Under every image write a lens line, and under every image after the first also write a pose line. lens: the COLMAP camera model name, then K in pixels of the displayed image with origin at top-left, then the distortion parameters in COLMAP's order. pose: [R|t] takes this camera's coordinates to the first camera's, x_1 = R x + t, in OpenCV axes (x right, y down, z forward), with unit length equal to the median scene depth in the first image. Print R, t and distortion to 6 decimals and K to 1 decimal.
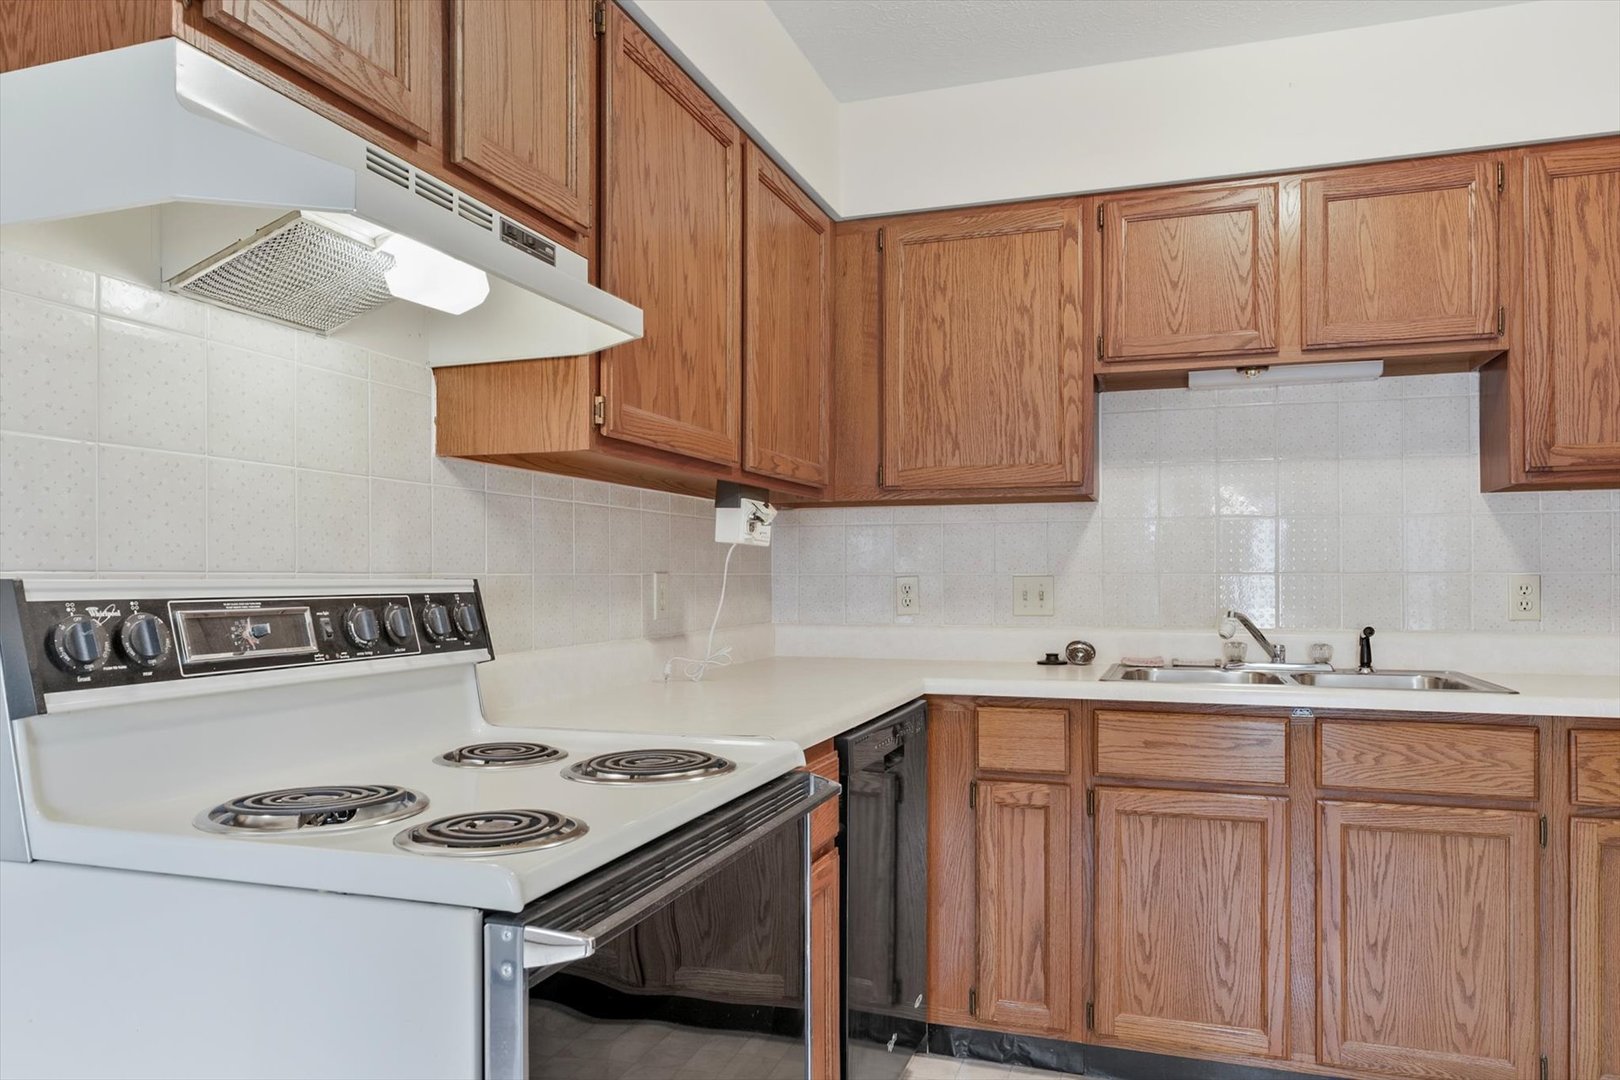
lens RADIAL K [[1090.2, 0, 813.0], [0, 1090.2, 574.7], [0, 0, 1]] dist [-0.008160, 0.004715]
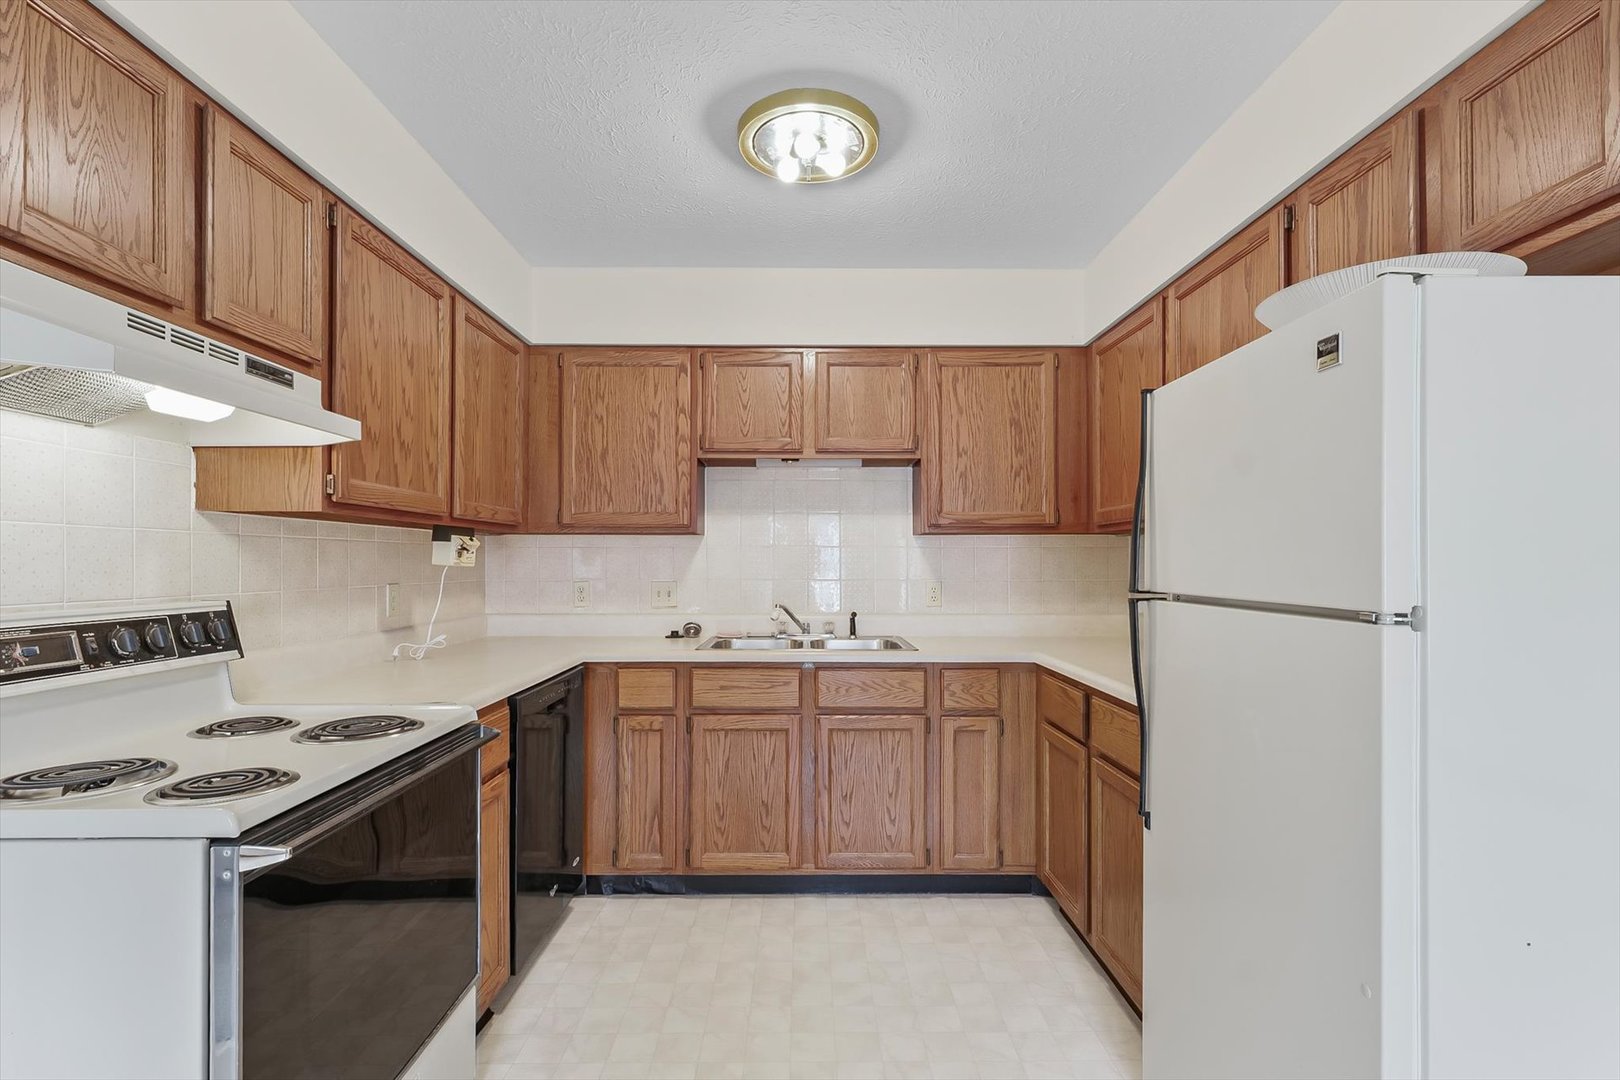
lens RADIAL K [[747.7, 0, 811.2], [0, 747.7, 558.5], [0, 0, 1]] dist [-0.000620, -0.000976]
pose [[0.943961, 0.004384, 0.330028, 0.060632], [-0.003095, 0.999985, -0.004432, -0.035987], [-0.330043, 0.003162, 0.943961, -0.116213]]
